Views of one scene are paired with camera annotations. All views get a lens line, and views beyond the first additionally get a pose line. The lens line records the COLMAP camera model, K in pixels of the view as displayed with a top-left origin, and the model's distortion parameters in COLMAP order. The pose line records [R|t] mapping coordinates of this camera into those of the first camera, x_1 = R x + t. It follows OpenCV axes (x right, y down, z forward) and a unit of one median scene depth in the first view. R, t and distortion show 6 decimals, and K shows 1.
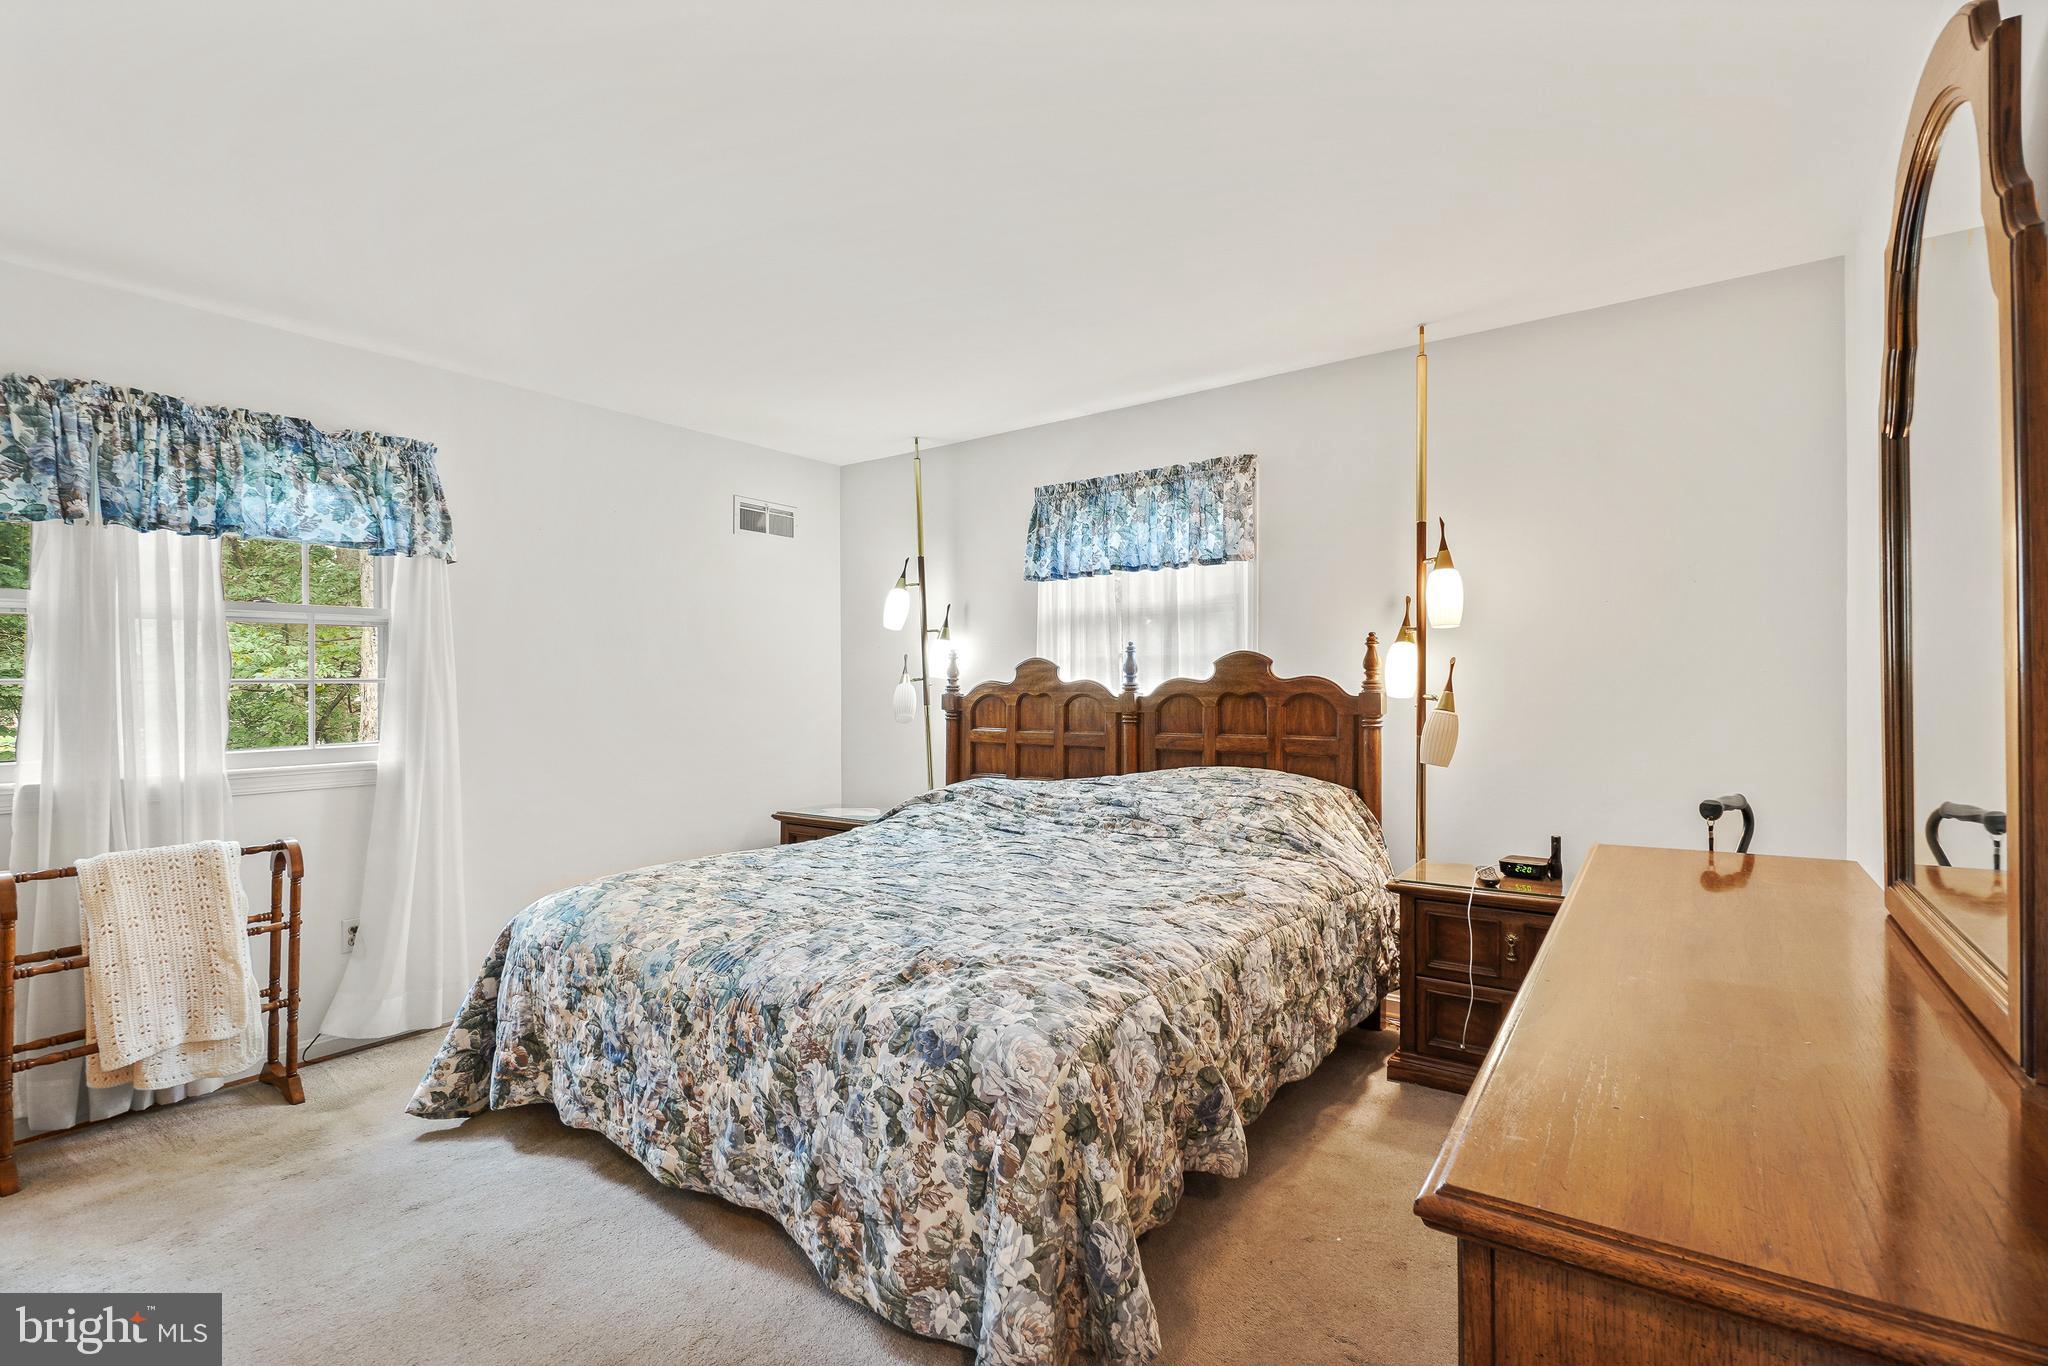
lens RADIAL K [[924.1, 0, 1021.2], [0, 924.1, 675.2], [0, 0, 1]] dist [-0.004256, -0.000720]
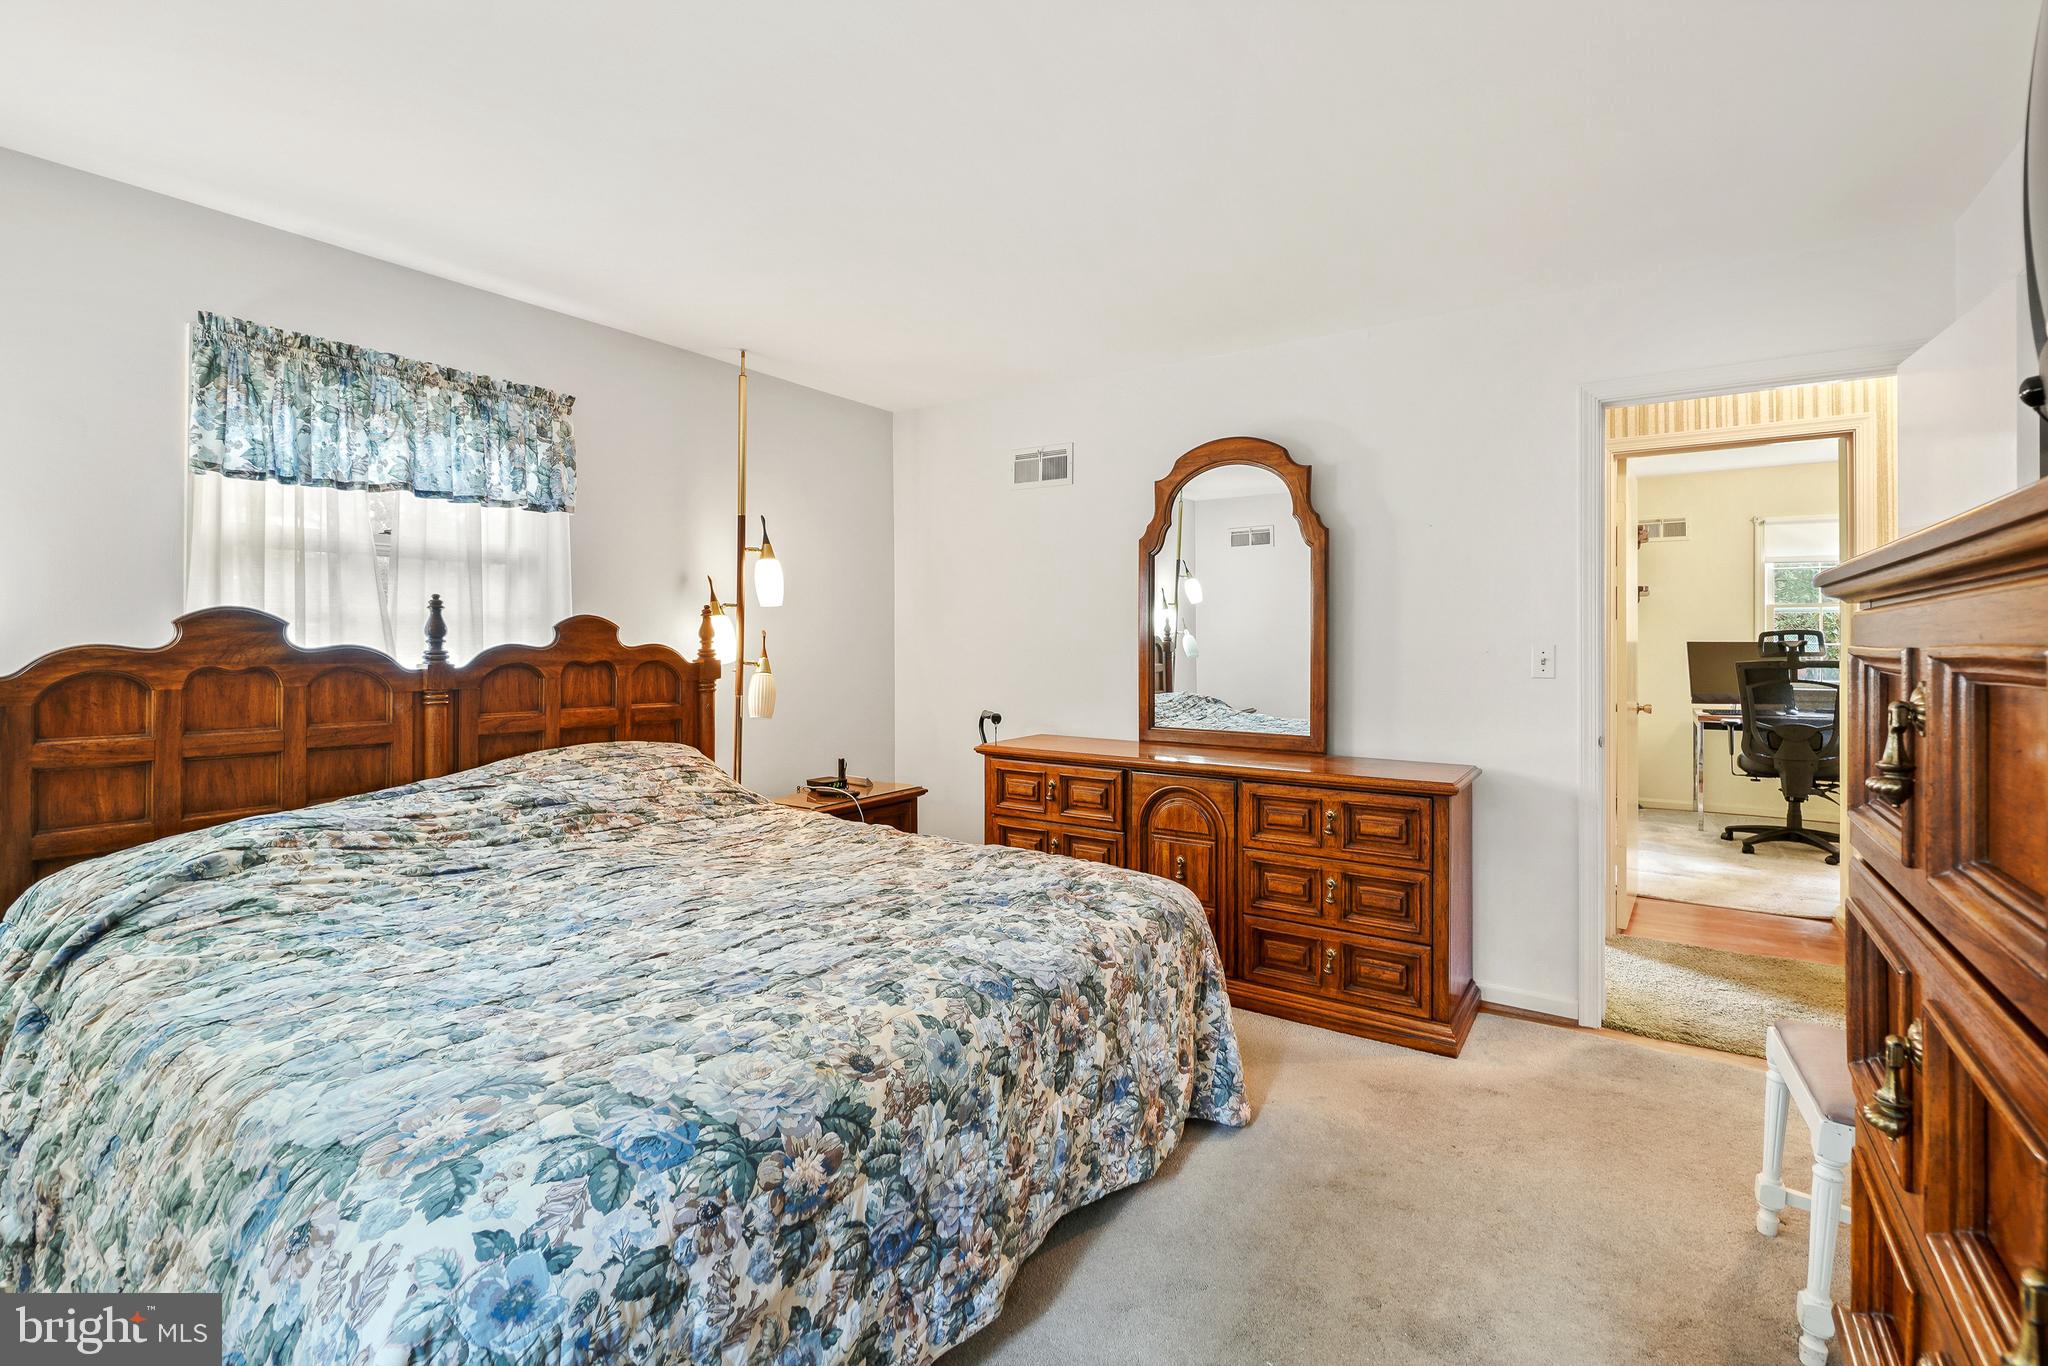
lens RADIAL K [[924.1, 0, 1002.9], [0, 924.1, 660.4], [0, 0, 1]] dist [-0.004256, -0.000720]
pose [[-0.013526, -0.003544, 0.999902, -0.683195], [-0.007086, 0.999969, 0.003448, 0.012190], [-0.999883, -0.007039, -0.013551, 0.610564]]
